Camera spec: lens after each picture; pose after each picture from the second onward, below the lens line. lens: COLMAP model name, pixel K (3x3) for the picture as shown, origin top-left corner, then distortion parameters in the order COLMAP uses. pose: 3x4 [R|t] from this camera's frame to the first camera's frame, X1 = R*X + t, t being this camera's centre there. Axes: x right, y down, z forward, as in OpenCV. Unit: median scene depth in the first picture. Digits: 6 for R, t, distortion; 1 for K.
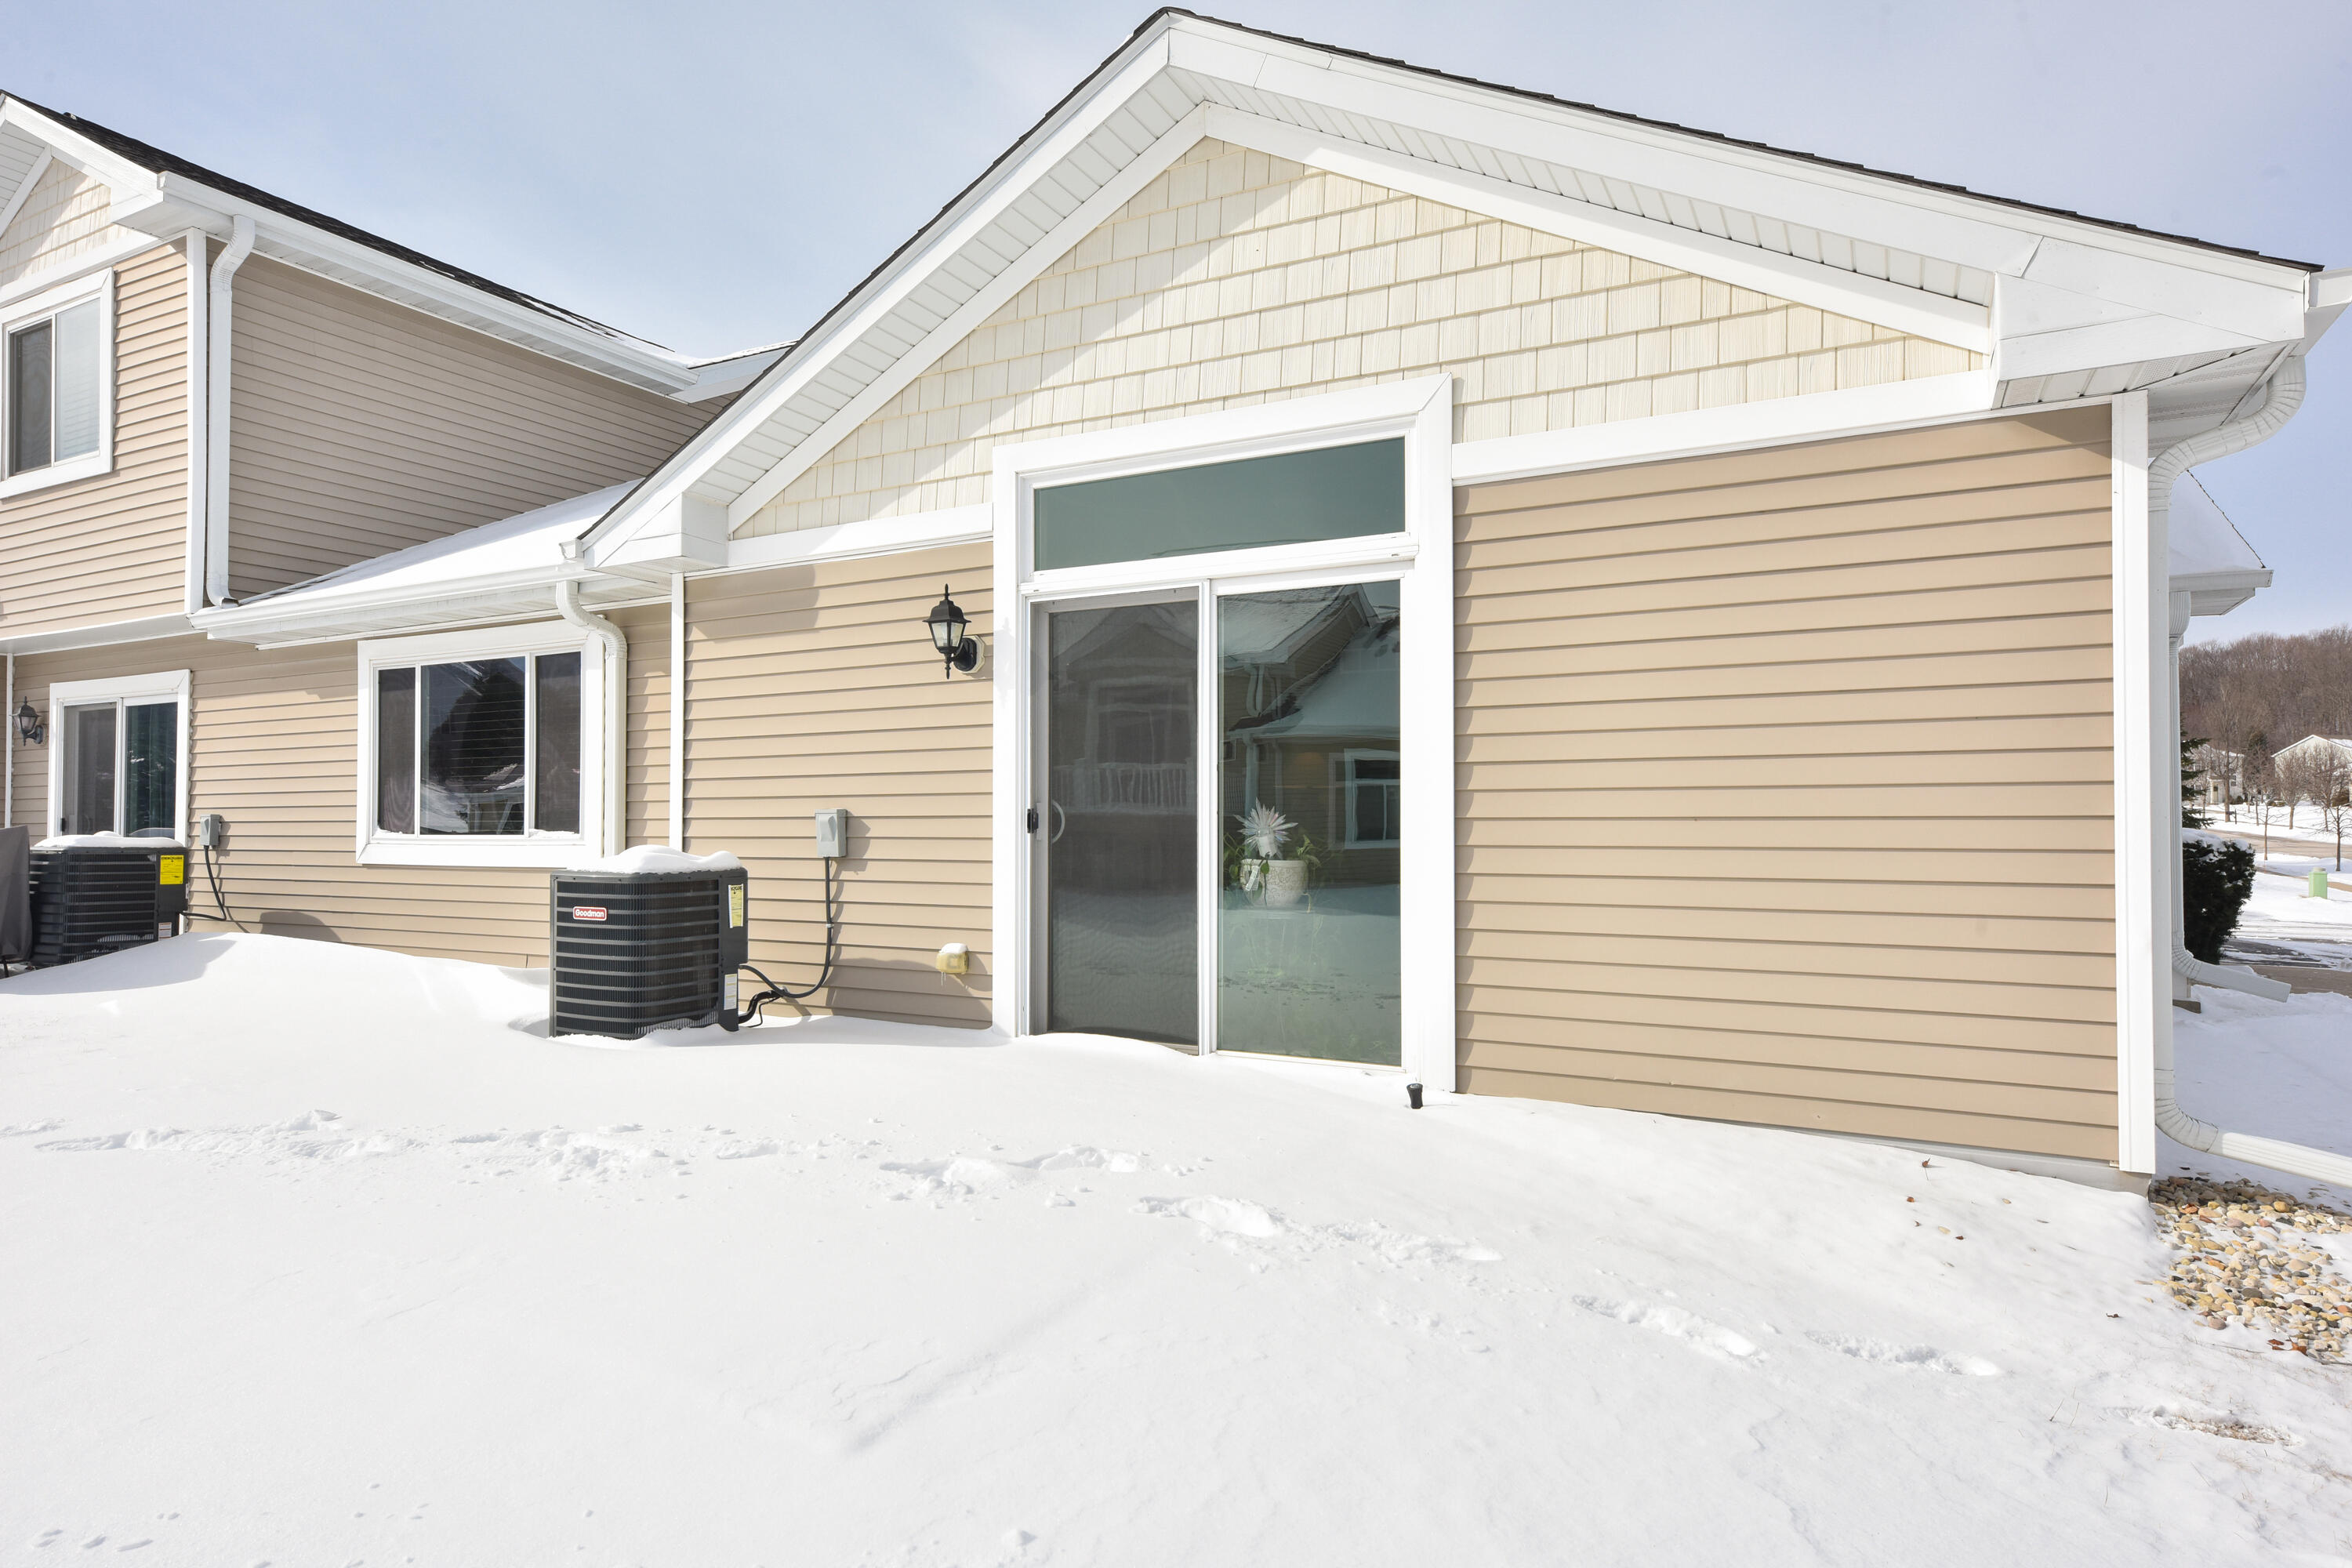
lens RADIAL K [[1306.0, 0, 1181.1], [0, 1306.0, 794.4], [0, 0, 1]] dist [0.006346, 0.000306]
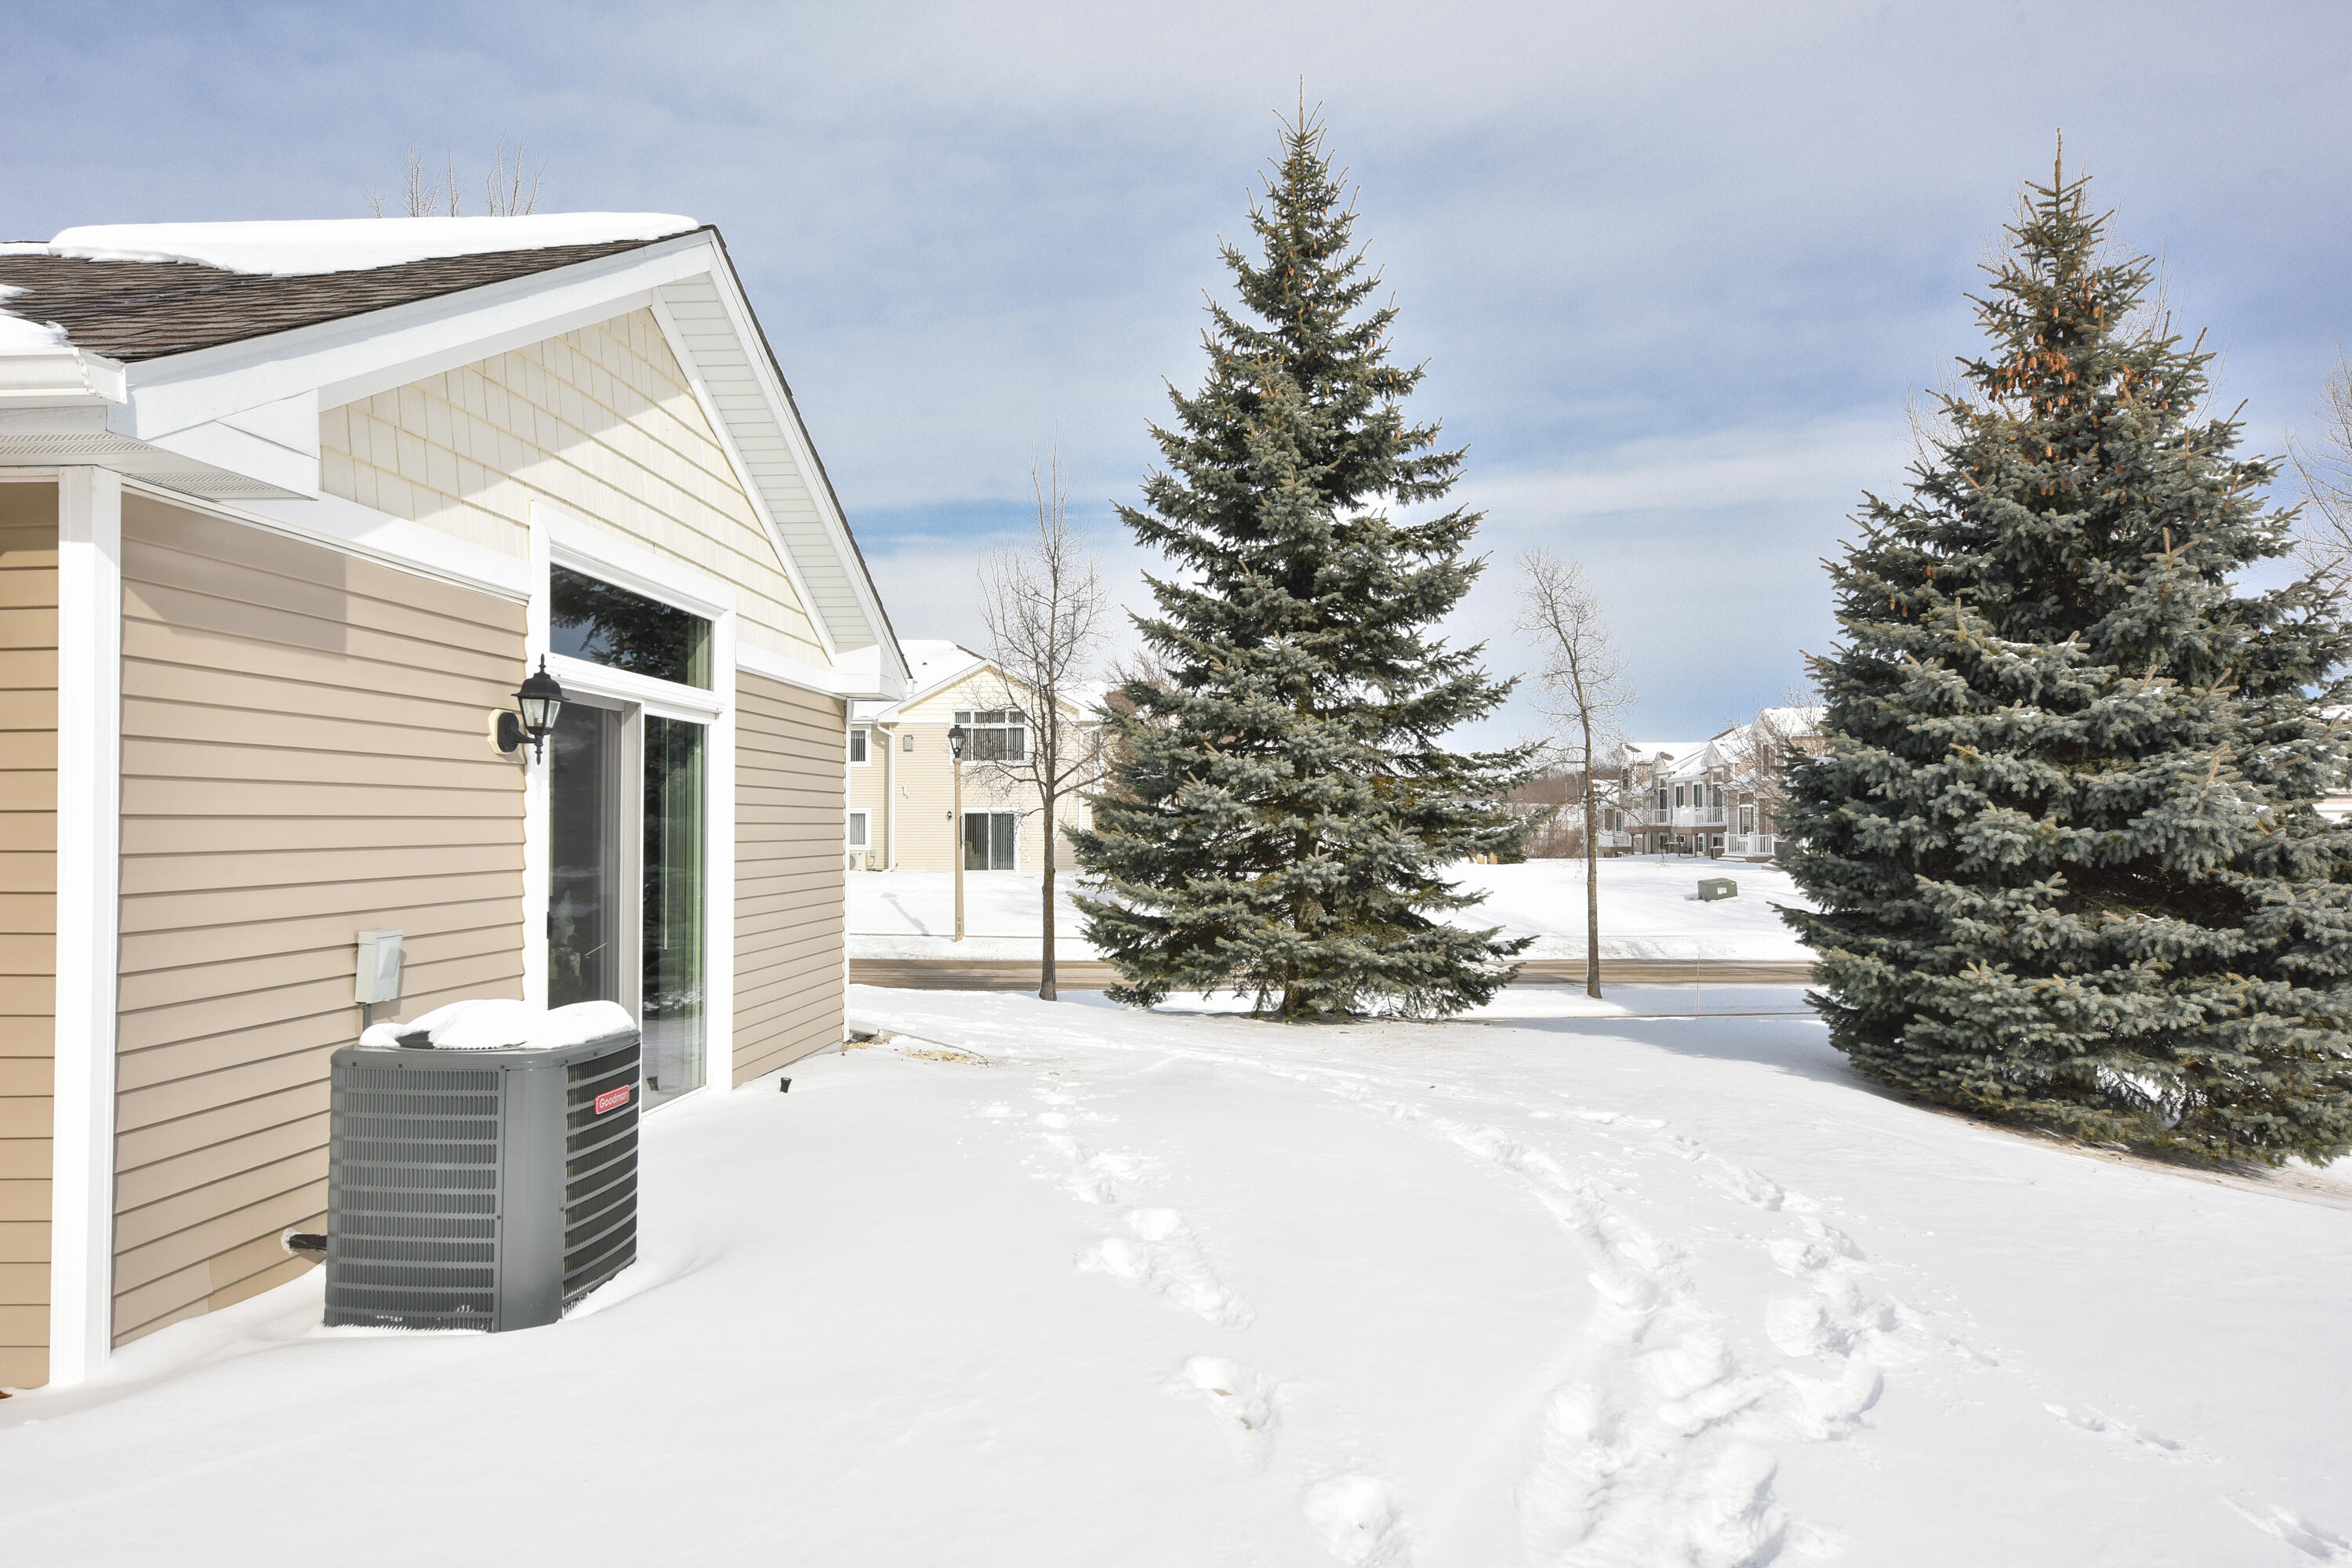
lens RADIAL K [[1548.5, 0, 1175.1], [0, 1548.5, 787.7], [0, 0, 1]] dist [0.000066, -0.000007]
pose [[-0.407643, 0.025835, 0.912776, -1.181357], [-0.015929, 0.999246, -0.035396, -0.040189], [-0.913002, -0.028968, -0.406925, 0.958898]]
